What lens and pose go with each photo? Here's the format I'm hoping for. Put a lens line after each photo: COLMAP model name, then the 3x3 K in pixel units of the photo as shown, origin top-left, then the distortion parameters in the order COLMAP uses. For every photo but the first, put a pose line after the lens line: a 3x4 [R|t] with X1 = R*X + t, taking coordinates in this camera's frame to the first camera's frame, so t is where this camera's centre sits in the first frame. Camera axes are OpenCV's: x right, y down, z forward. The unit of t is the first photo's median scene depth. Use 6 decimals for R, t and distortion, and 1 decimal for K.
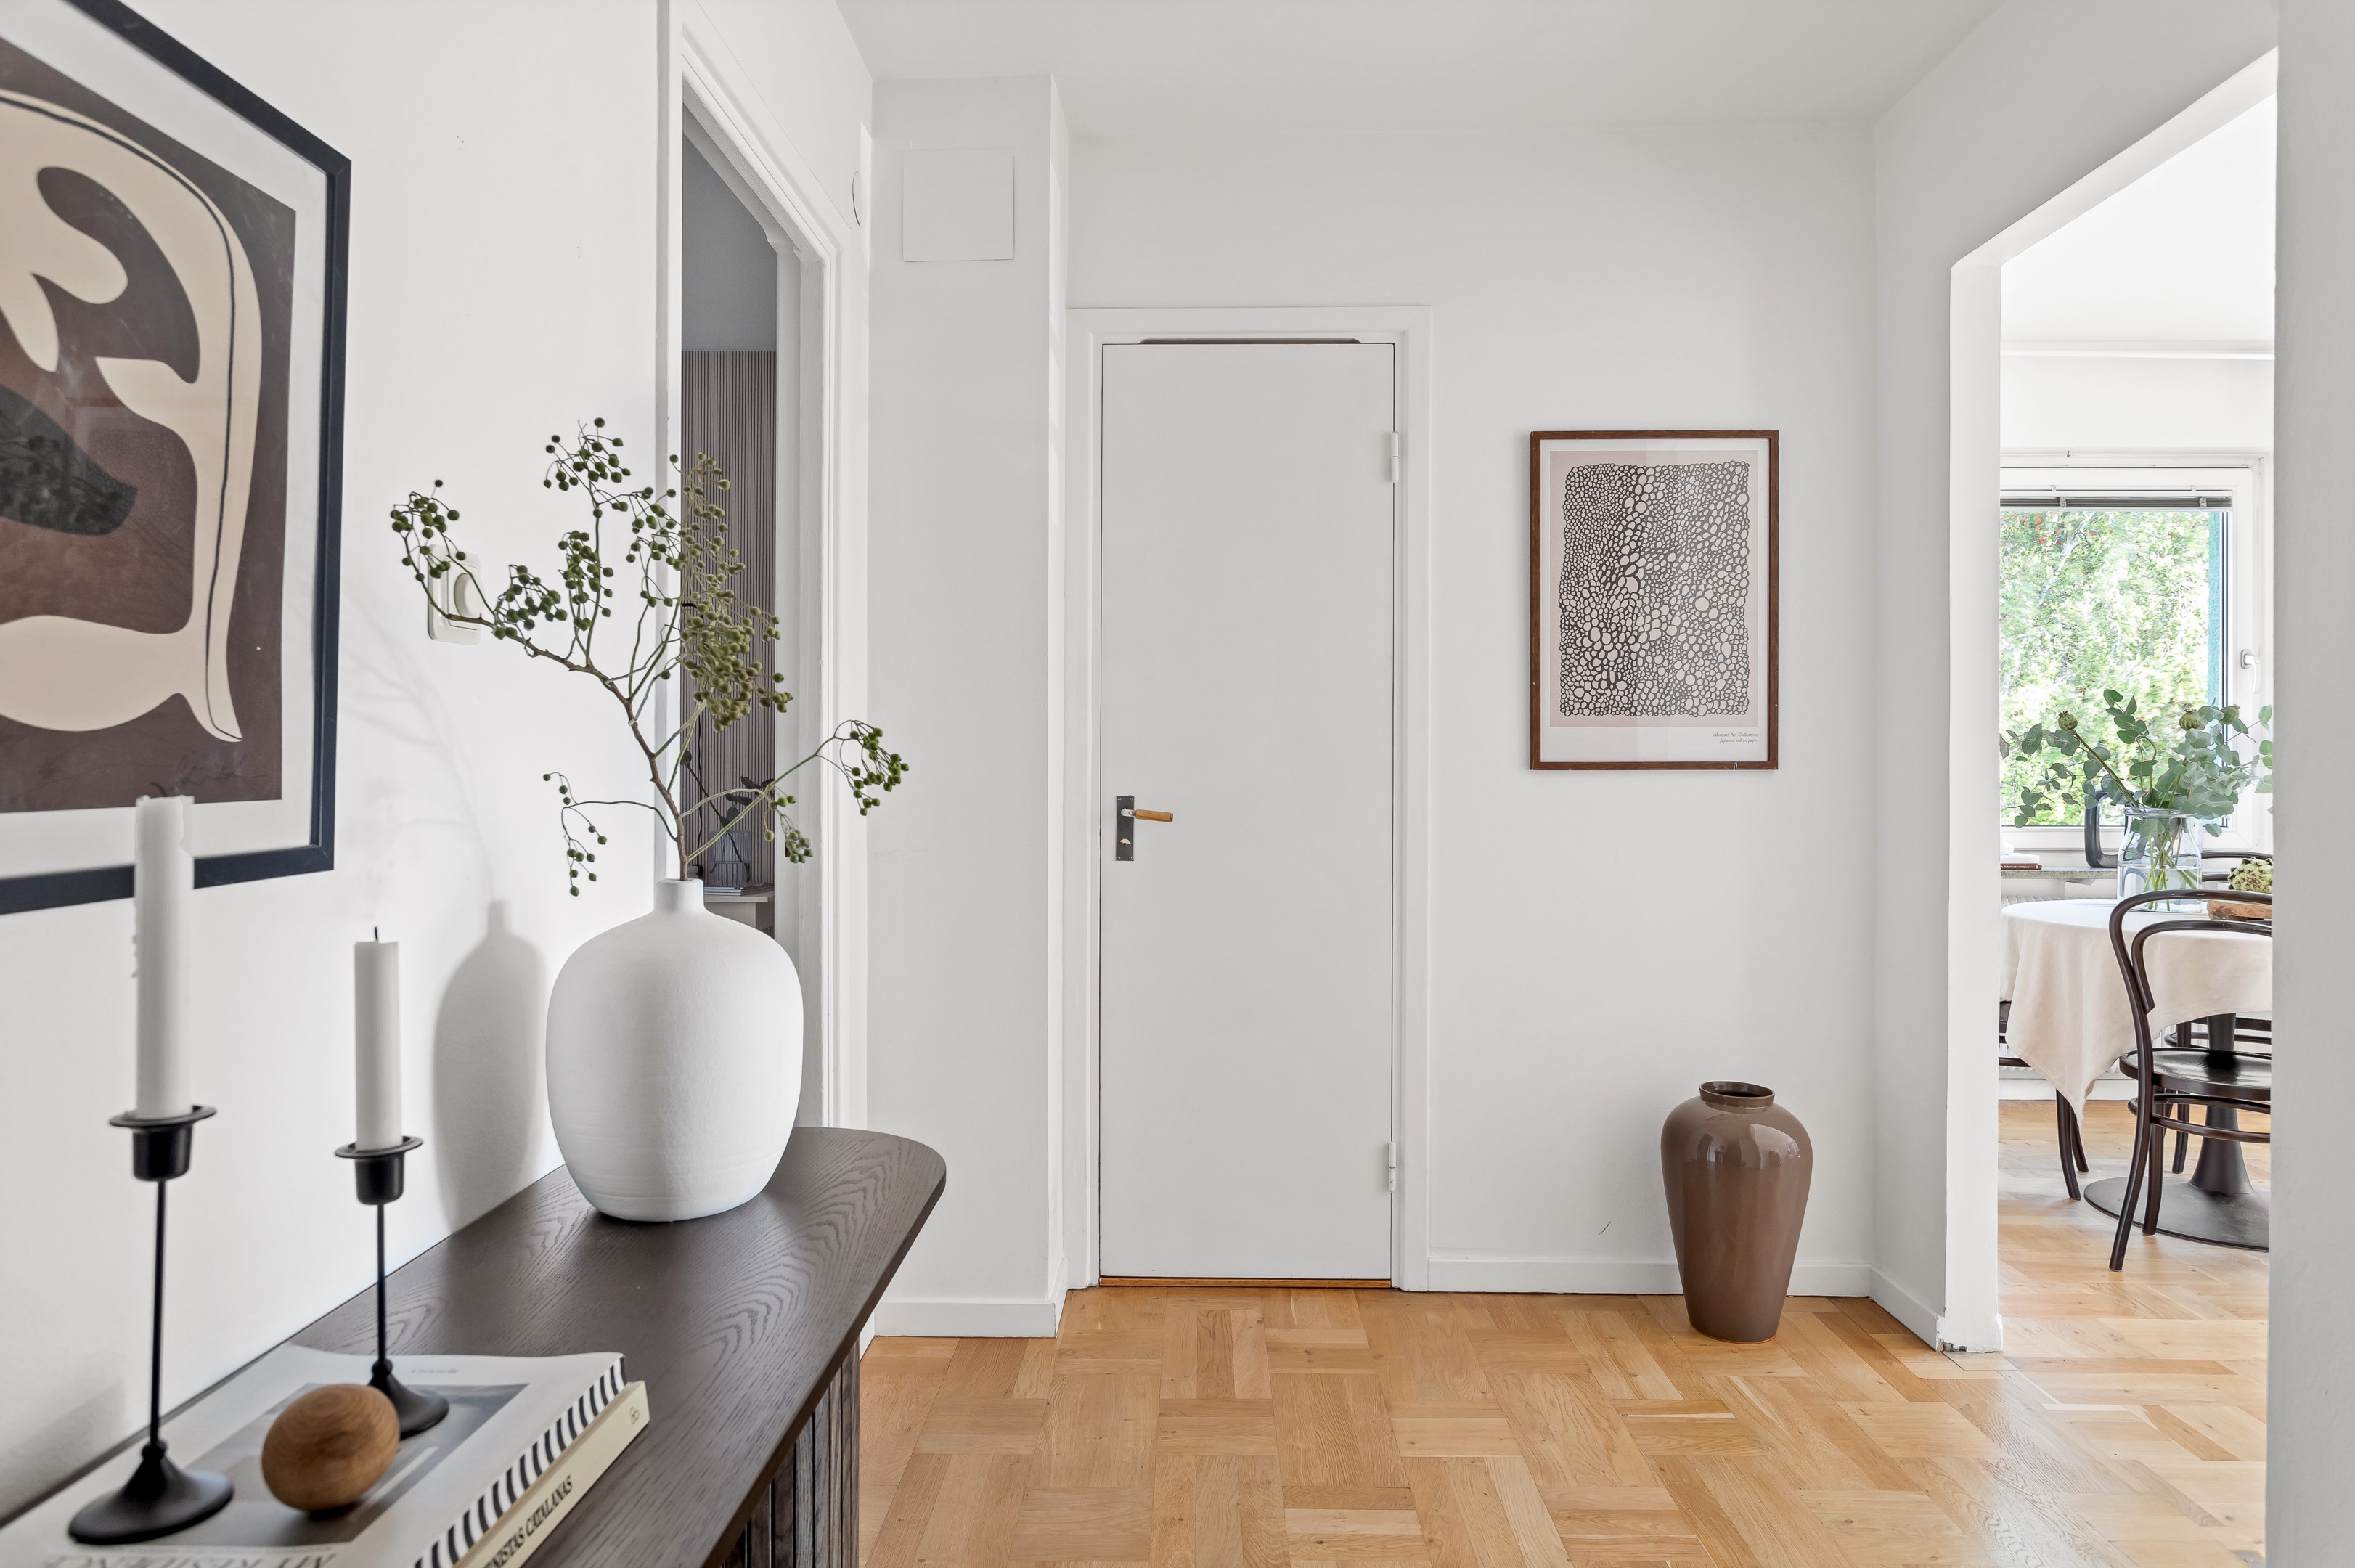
lens RADIAL K [[1407.5, 0, 1188.2], [0, 1407.5, 767.1], [0, 0, 1]] dist [-0.015023, 0.010109]
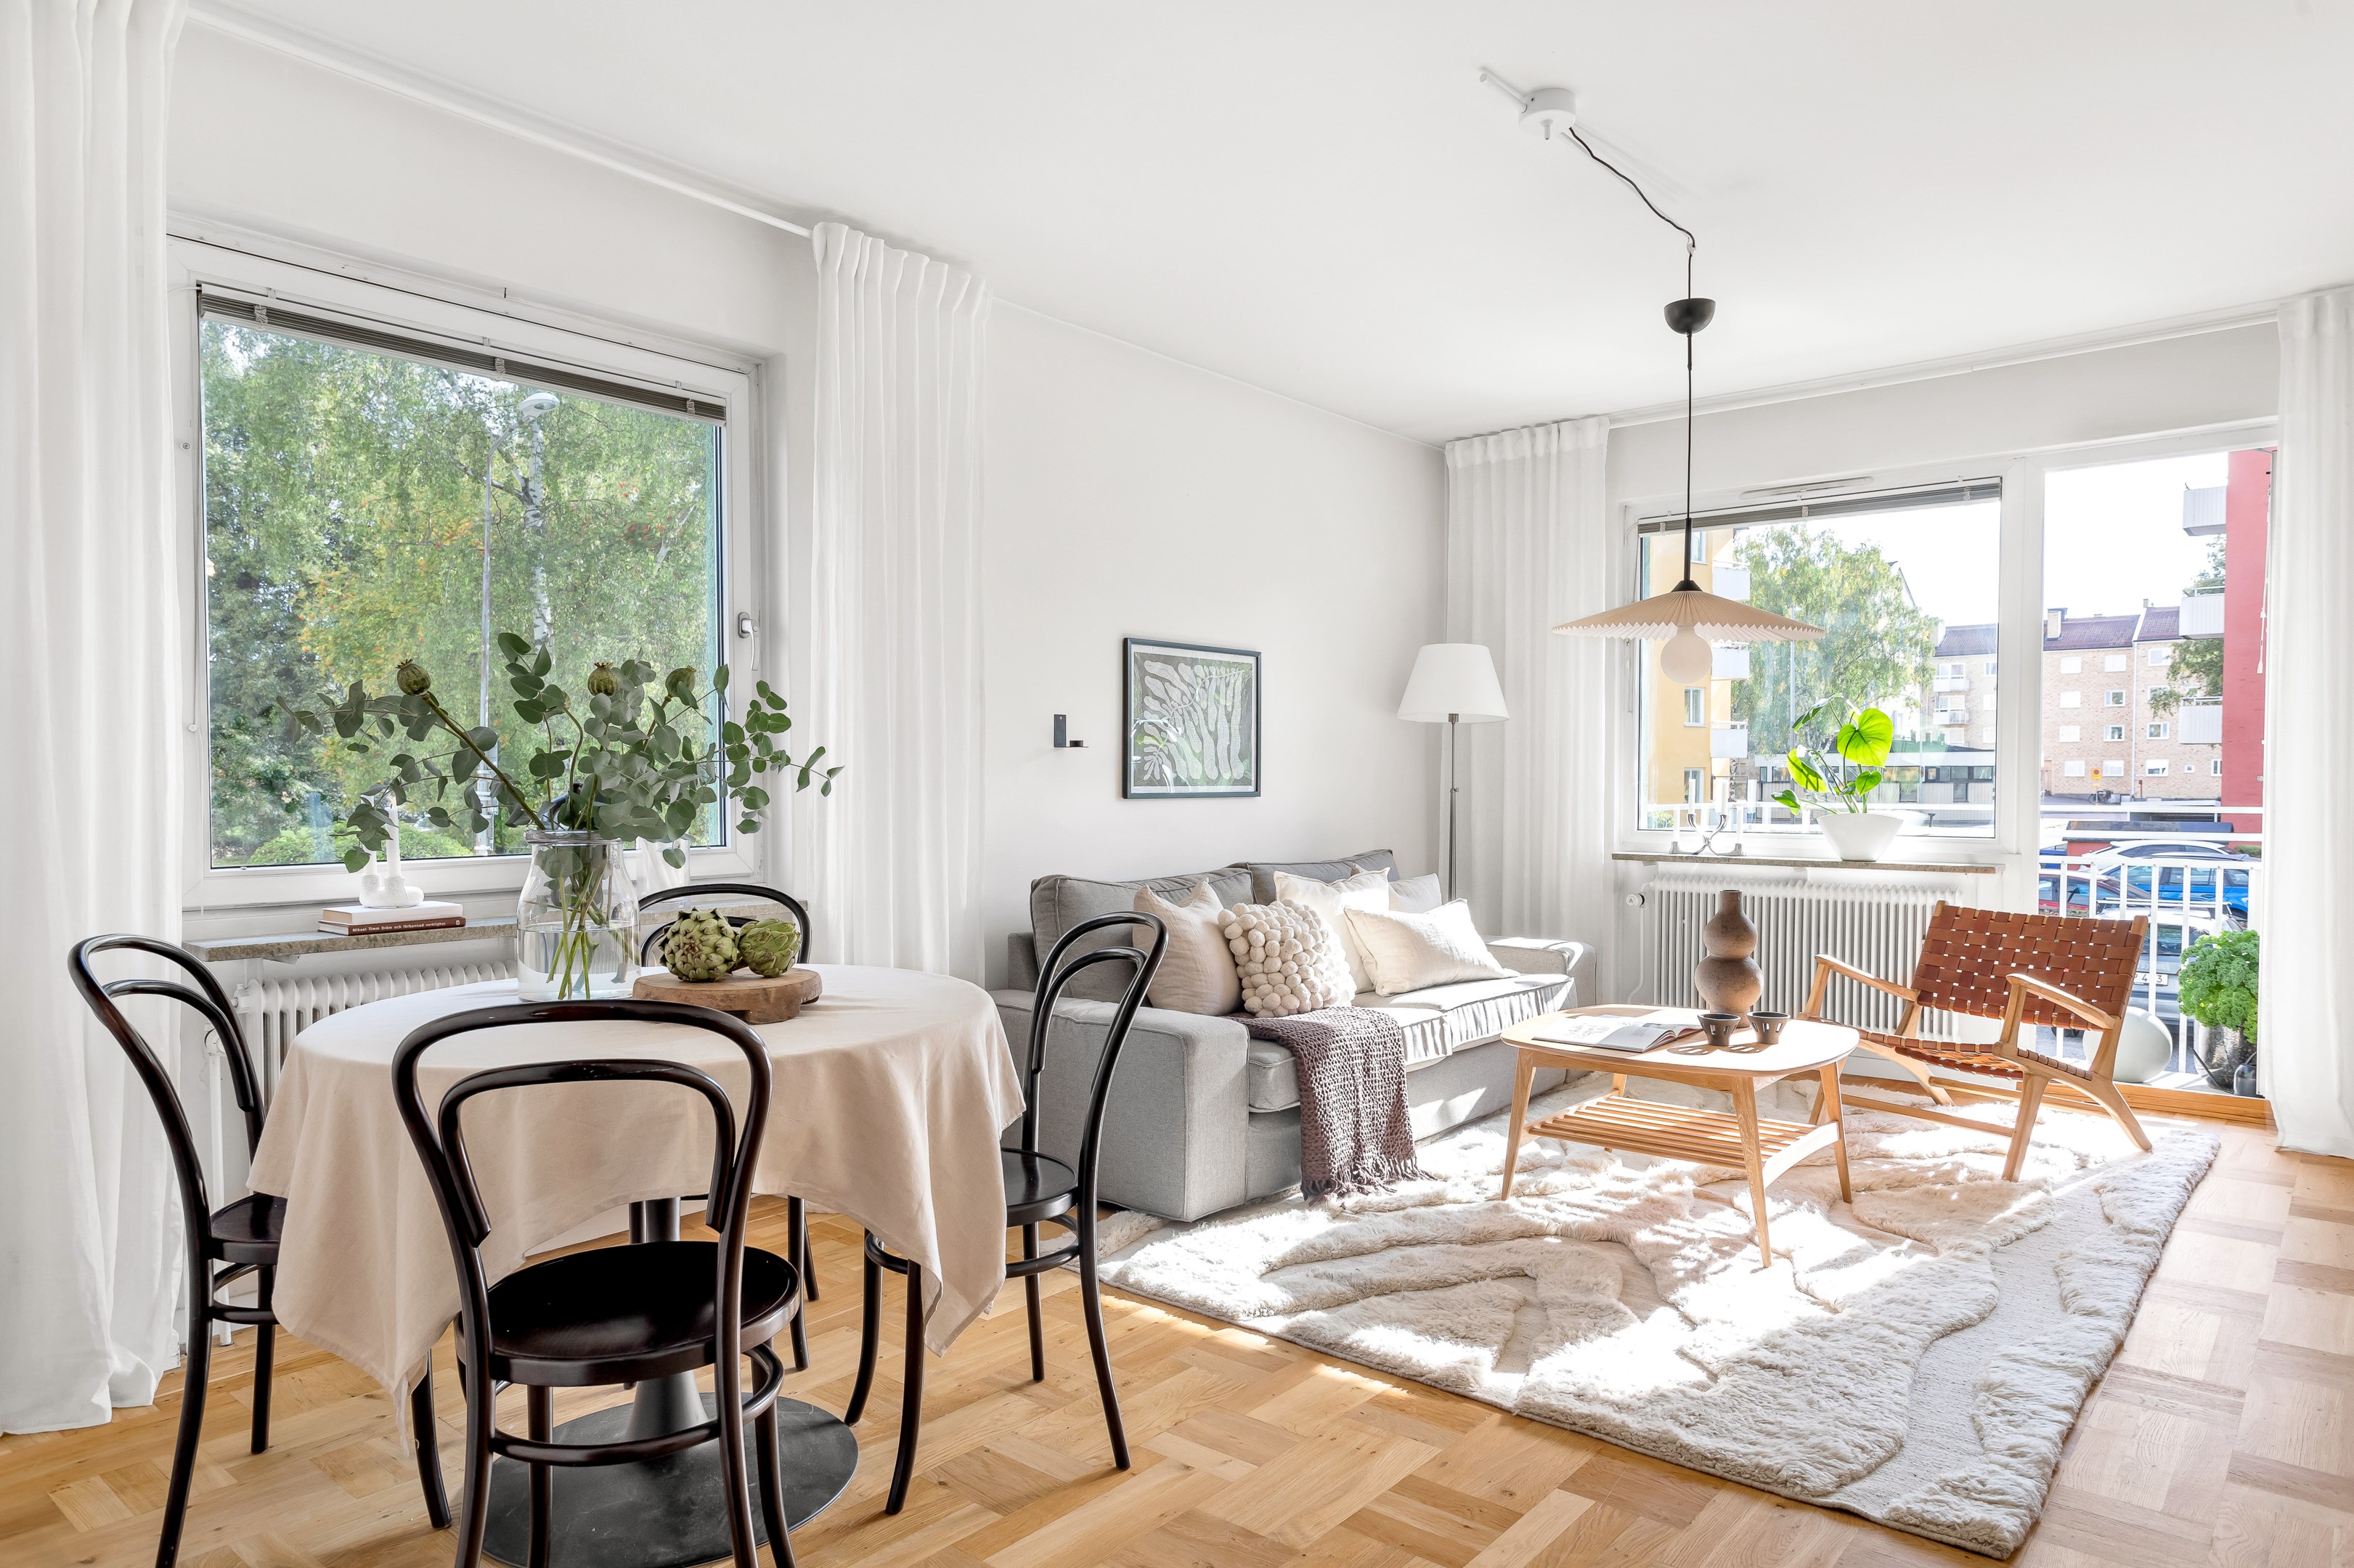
lens RADIAL K [[1457.9, 0, 1179.7], [0, 1457.9, 814.0], [0, 0, 1]] dist [-0.004851, 0.004085]
pose [[0.638148, -0.024490, 0.769524, 0.372542], [0.006207, 0.999625, 0.026666, 0.007540], [-0.769888, -0.012240, 0.638061, 0.394044]]
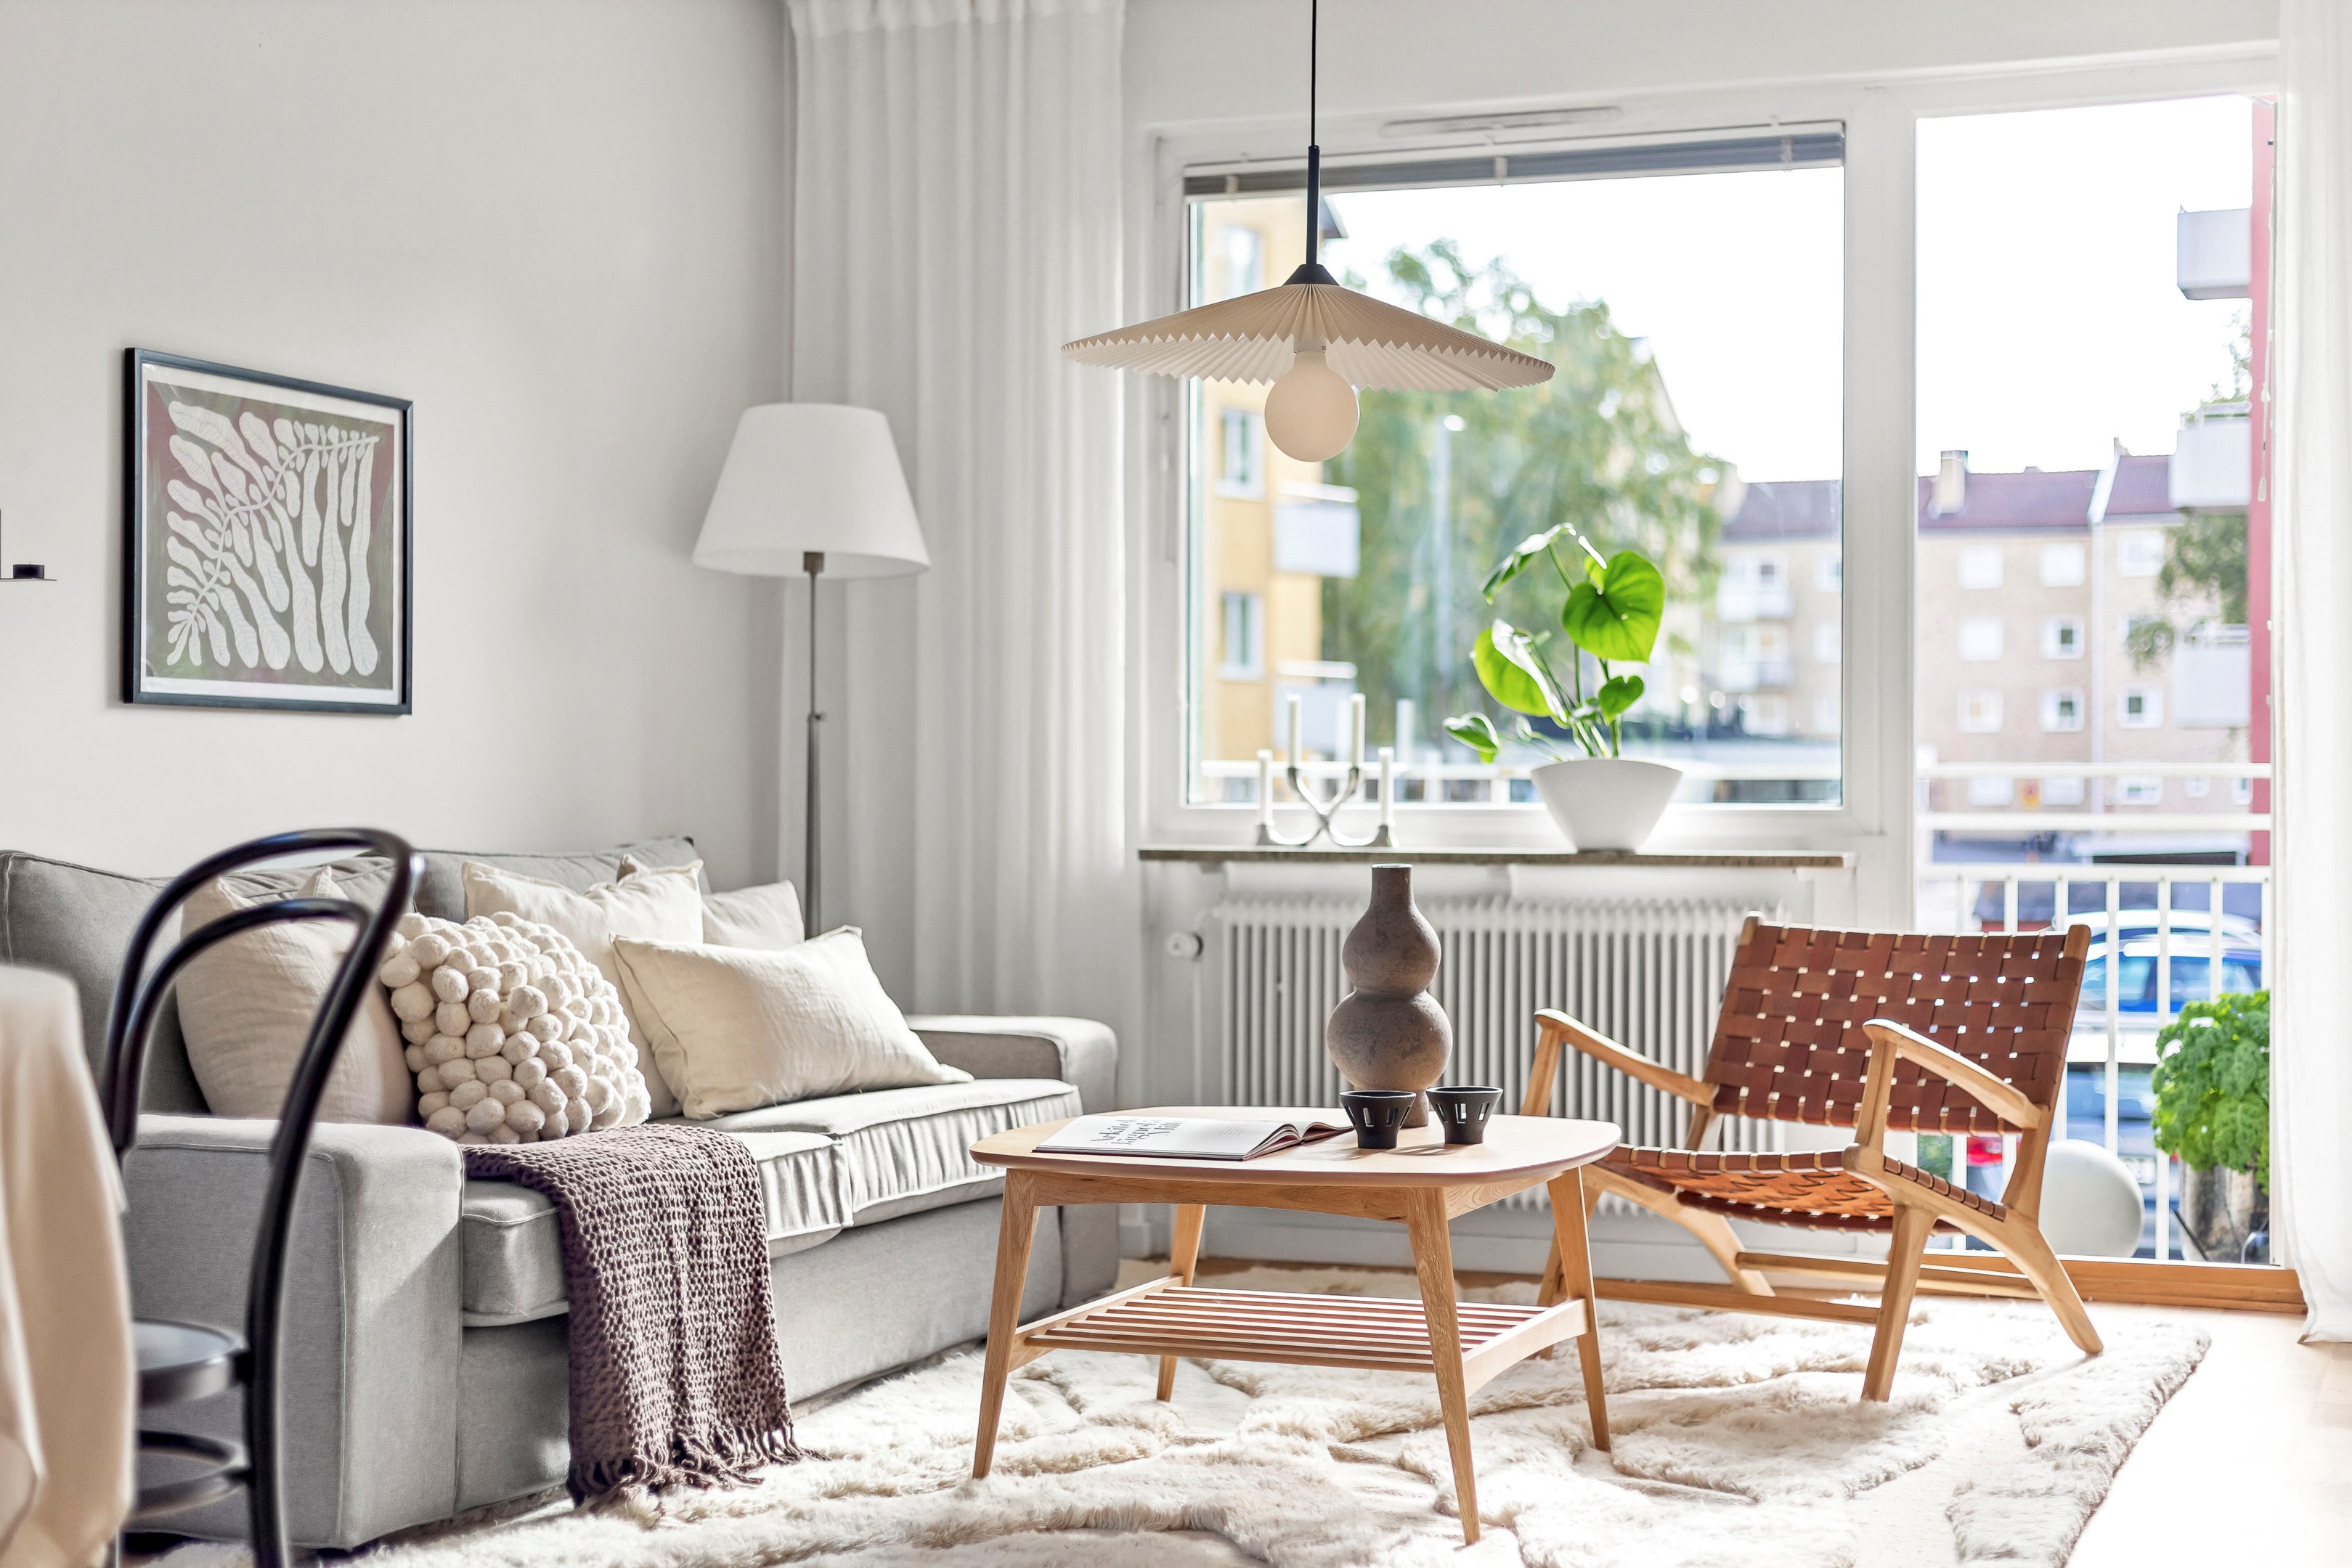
lens RADIAL K [[3547.2, 0, 1176.0], [0, 3547.2, 784.0], [0, 0, 1]] dist [0.009624, -0.005830]
pose [[0.358790, 0.003004, 0.933414, 0.172342], [0.001645, 0.999991, -0.003851, 0.064171], [-0.933417, 0.002918, 0.358782, 0.357806]]
